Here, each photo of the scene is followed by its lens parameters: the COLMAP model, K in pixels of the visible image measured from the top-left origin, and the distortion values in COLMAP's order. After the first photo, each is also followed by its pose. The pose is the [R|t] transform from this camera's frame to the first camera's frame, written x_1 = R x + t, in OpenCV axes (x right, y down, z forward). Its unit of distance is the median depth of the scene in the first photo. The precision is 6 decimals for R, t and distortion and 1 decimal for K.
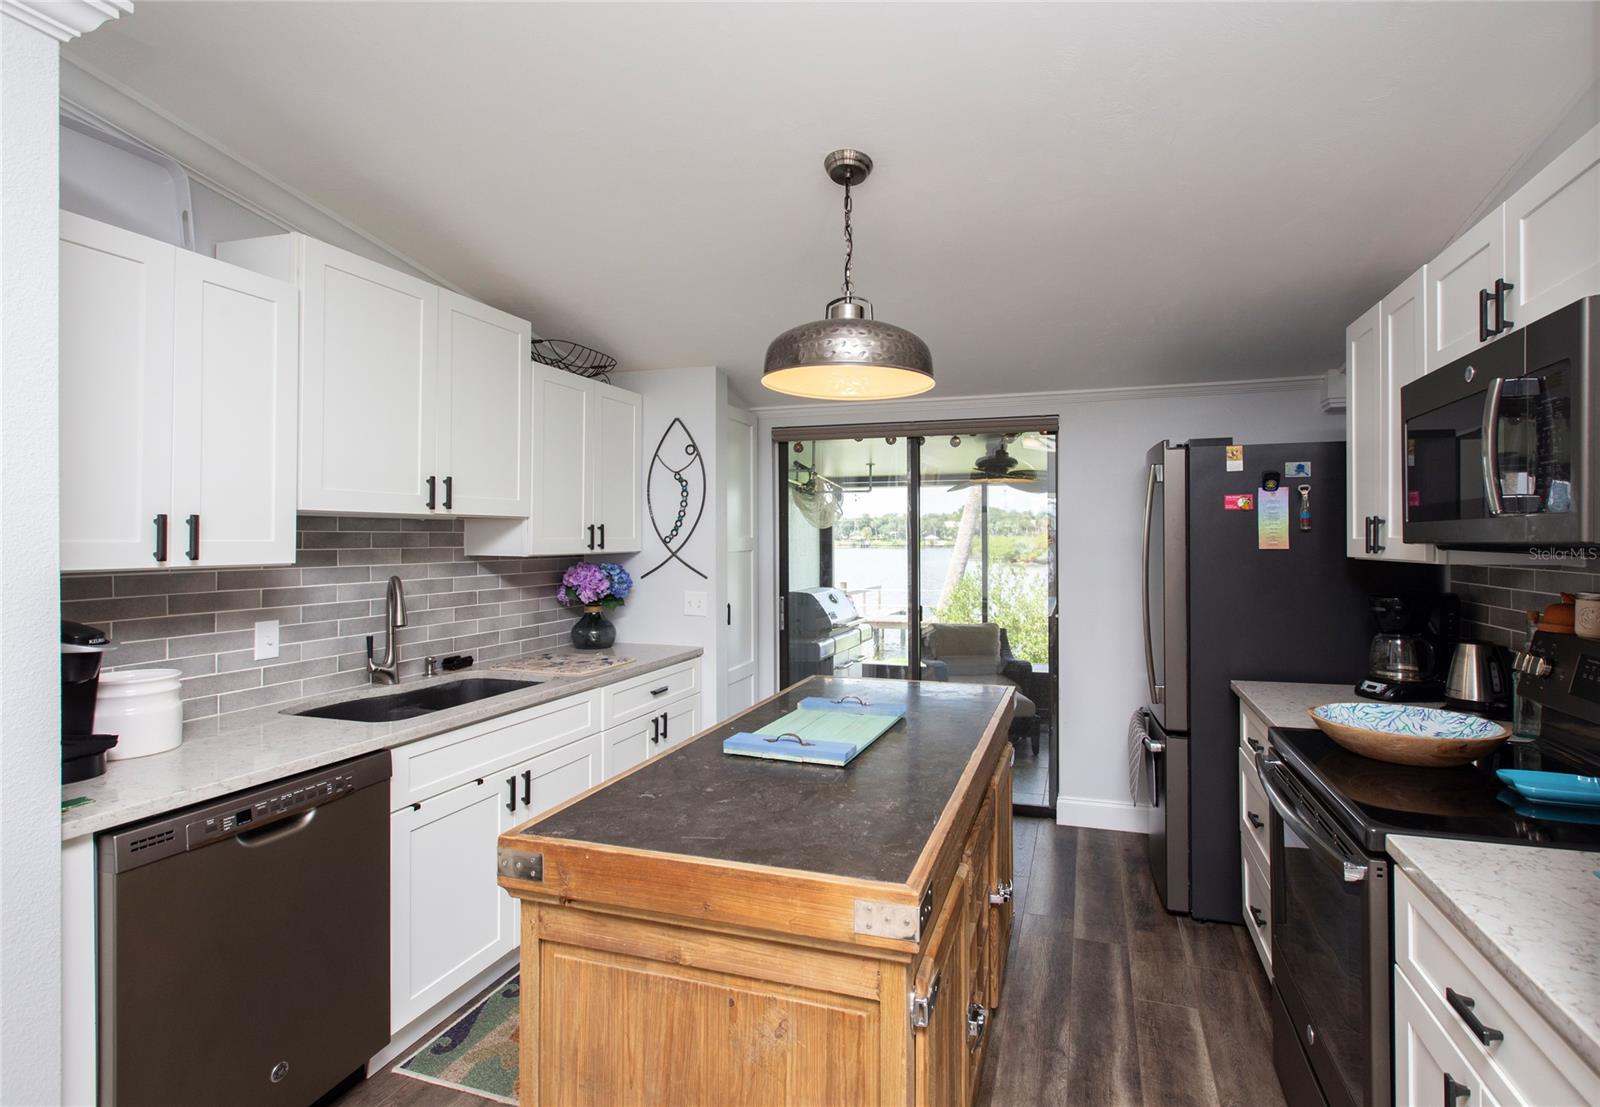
lens RADIAL K [[762.9, 0, 843.8], [0, 762.9, 540.3], [0, 0, 1]] dist [0.001864, 0.000167]
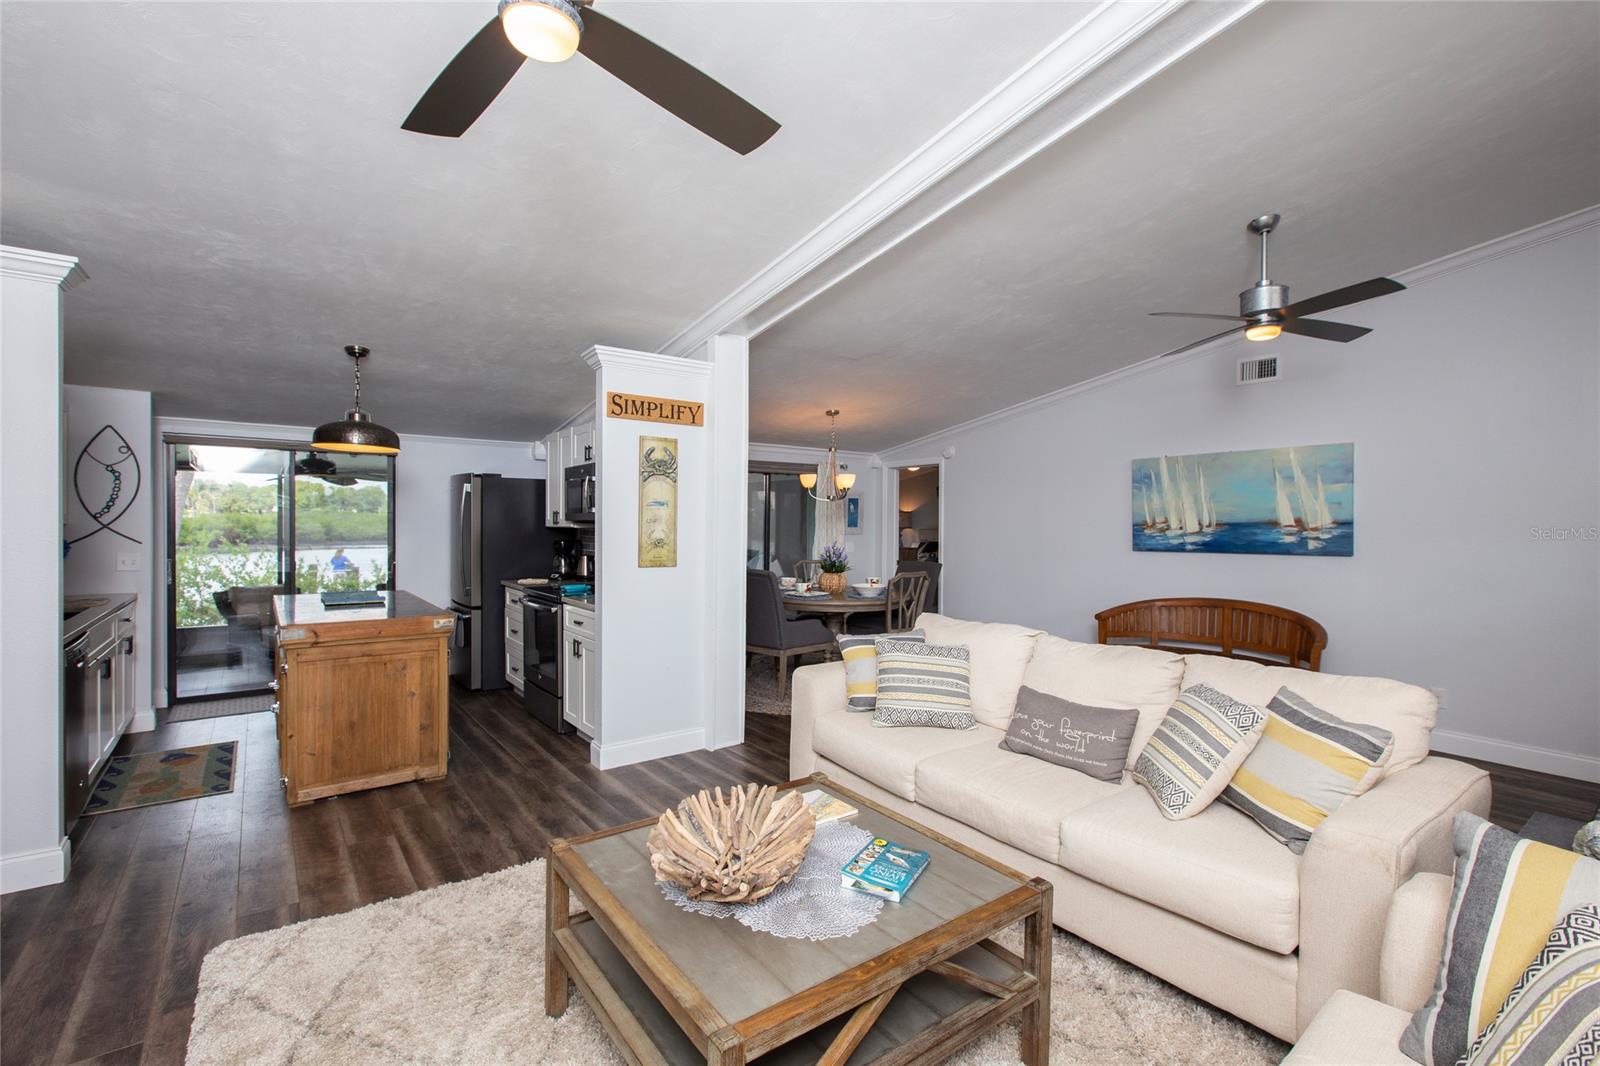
lens RADIAL K [[738.8, 0, 807.6], [0, 738.8, 532.1], [0, 0, 1]] dist [-0.000621, -0.000135]
pose [[0.578589, -0.003226, 0.815613, -1.008672], [-0.007226, 0.999933, 0.009081, 0.013950], [-0.815587, -0.011147, 0.578527, -1.354805]]
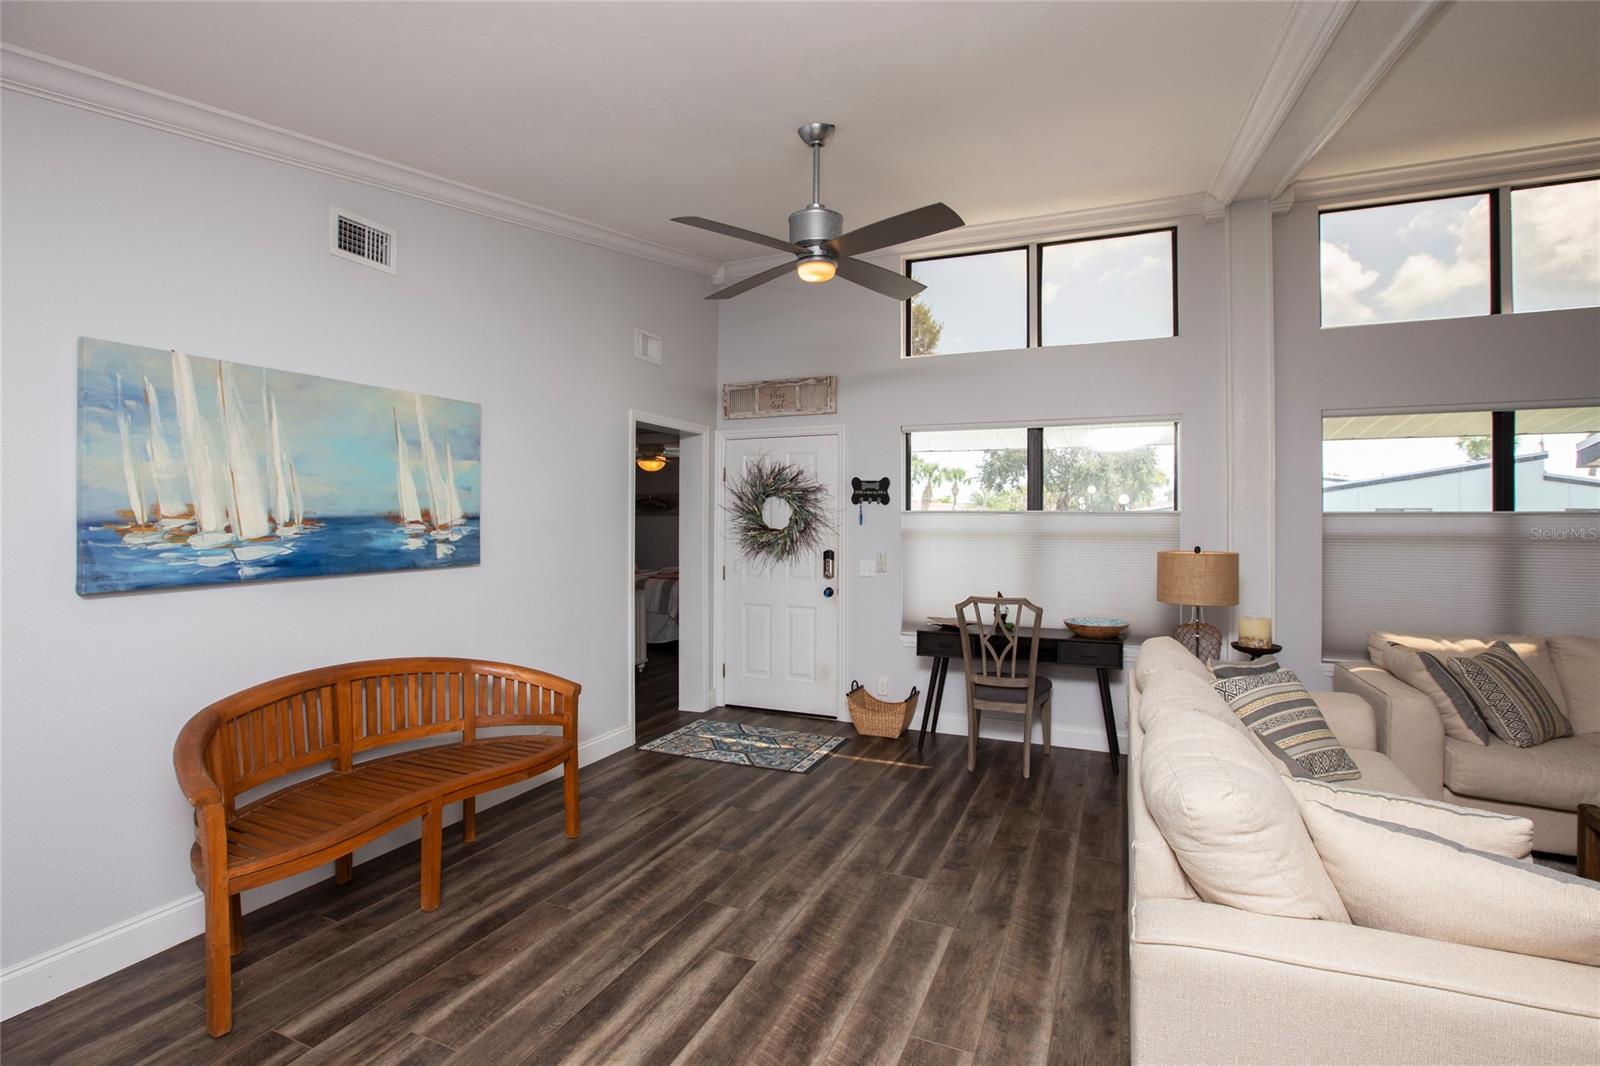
lens RADIAL K [[742.2, 0, 800.0], [0, 742.2, 533.0], [0, 0, 1]] dist [-0.035103, 0.000784]
pose [[-0.995266, -0.006272, 0.096984, 1.185220], [-0.004427, 0.999805, 0.019228, -0.007746], [-0.097086, 0.018708, -0.995100, 0.305617]]
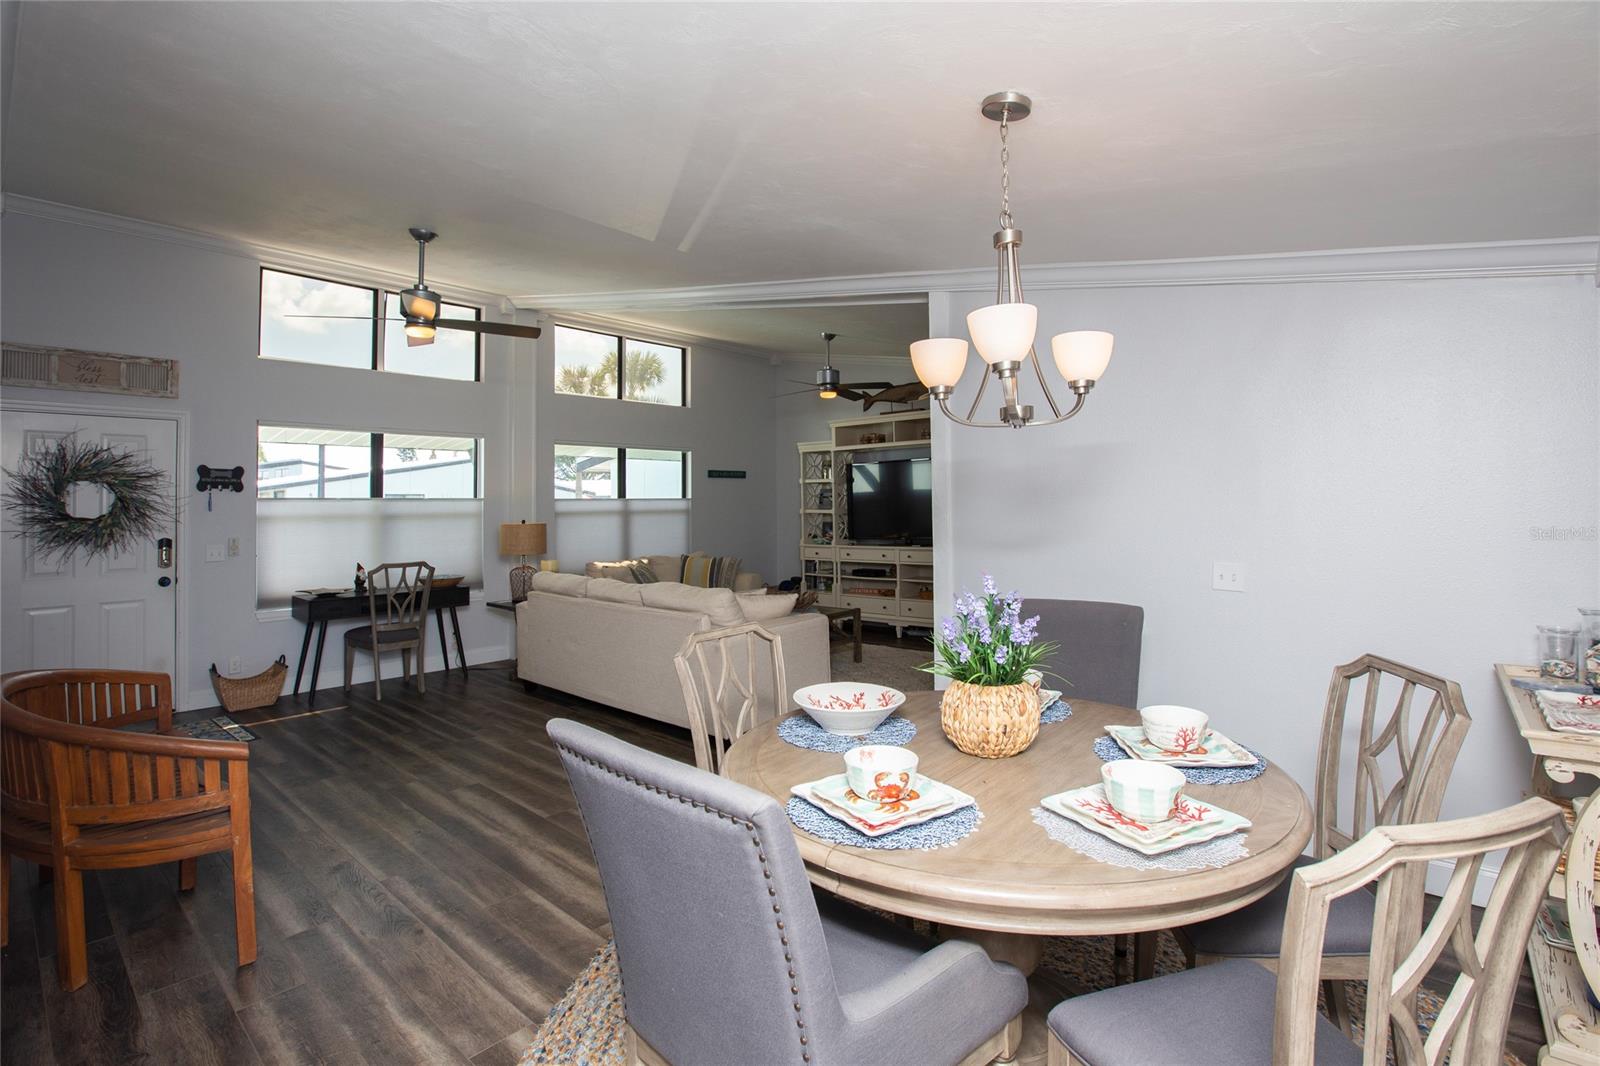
lens RADIAL K [[741.3, 0, 783.8], [0, 741.3, 493.1], [0, 0, 1]] dist [-0.020229, 0.000665]
pose [[-0.414878, -0.009986, -0.909822, 2.802016], [0.005964, 0.999888, -0.013694, -0.005350], [0.909857, -0.011108, -0.414772, 0.658804]]
